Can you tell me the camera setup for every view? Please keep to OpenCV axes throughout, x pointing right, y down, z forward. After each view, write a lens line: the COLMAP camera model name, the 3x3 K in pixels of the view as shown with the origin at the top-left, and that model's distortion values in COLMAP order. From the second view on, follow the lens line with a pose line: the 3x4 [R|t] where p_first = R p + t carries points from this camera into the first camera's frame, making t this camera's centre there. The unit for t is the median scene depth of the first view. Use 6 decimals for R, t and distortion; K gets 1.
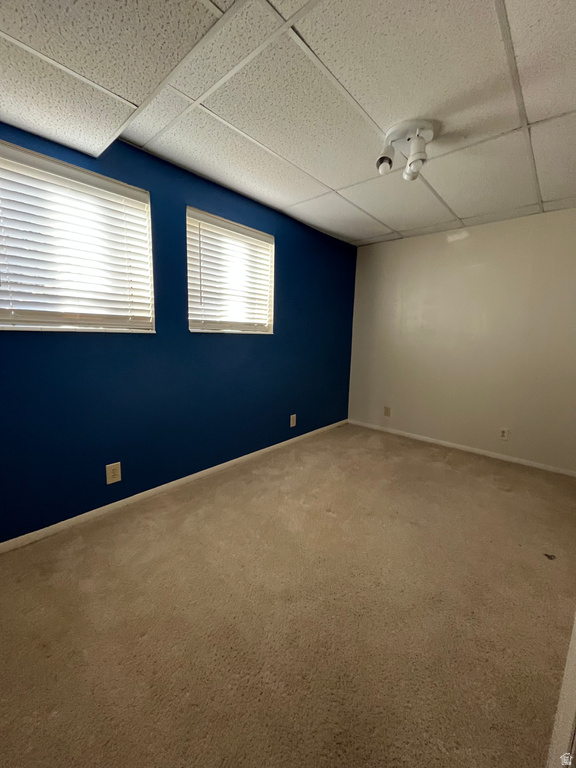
lens RADIAL K [[308.1, 0, 288.9], [0, 308.1, 381.2], [0, 0, 1]] dist [-0.002493, -0.000374]
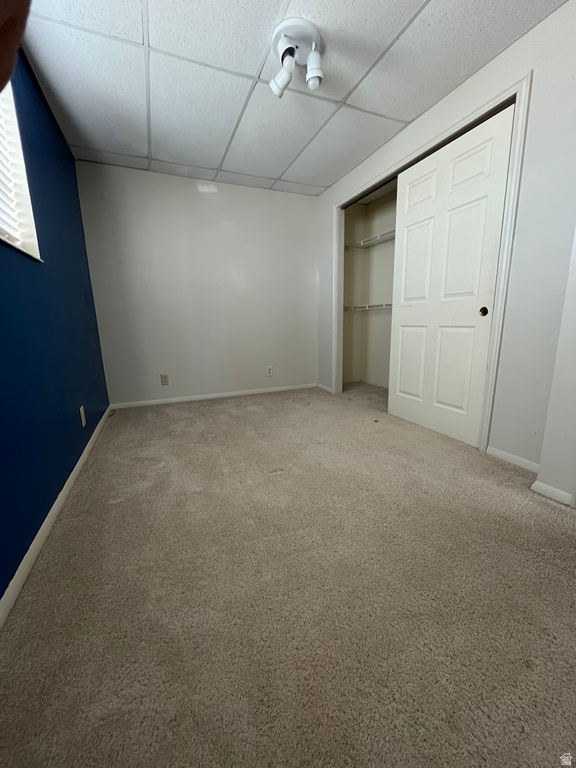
lens RADIAL K [[308.1, 0, 288.6], [0, 308.1, 383.5], [0, 0, 1]] dist [-0.002493, -0.000374]
pose [[0.424995, -0.213017, 0.879774, -0.375576], [0.166322, 0.973745, 0.155424, 0.039396], [-0.889784, 0.080272, 0.449267, 0.380031]]
